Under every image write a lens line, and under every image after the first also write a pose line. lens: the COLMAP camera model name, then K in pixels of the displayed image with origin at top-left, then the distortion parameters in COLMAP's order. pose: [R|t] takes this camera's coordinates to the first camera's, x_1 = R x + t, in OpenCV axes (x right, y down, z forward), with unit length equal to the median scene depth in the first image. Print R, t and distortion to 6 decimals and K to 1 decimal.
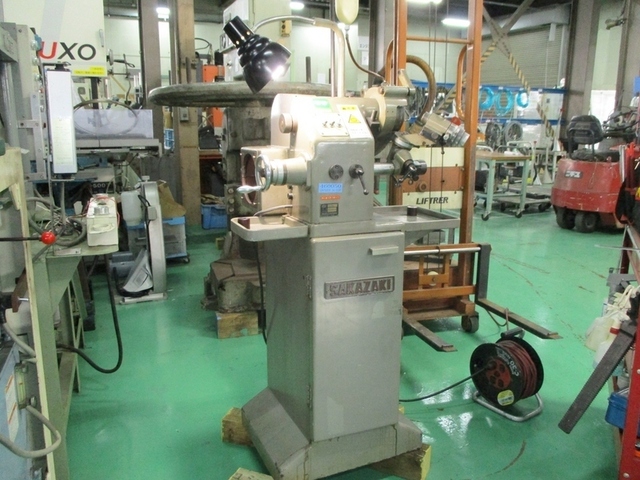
lens RADIAL K [[551.6, 0, 319.6], [0, 551.6, 209.9], [0, 0, 1]] dist [-0.001432, 0.004915]
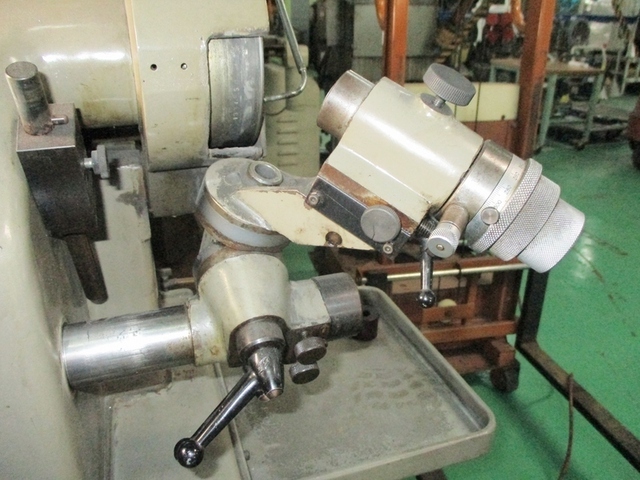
lens RADIAL K [[551.6, 0, 319.6], [0, 551.6, 209.9], [0, 0, 1]] dist [-0.001432, 0.004915]
pose [[0.997275, 0.031684, -0.066623, 0.045686], [-0.018952, 0.982799, 0.183701, -0.039375], [0.071298, -0.181938, 0.980722, 0.186716]]
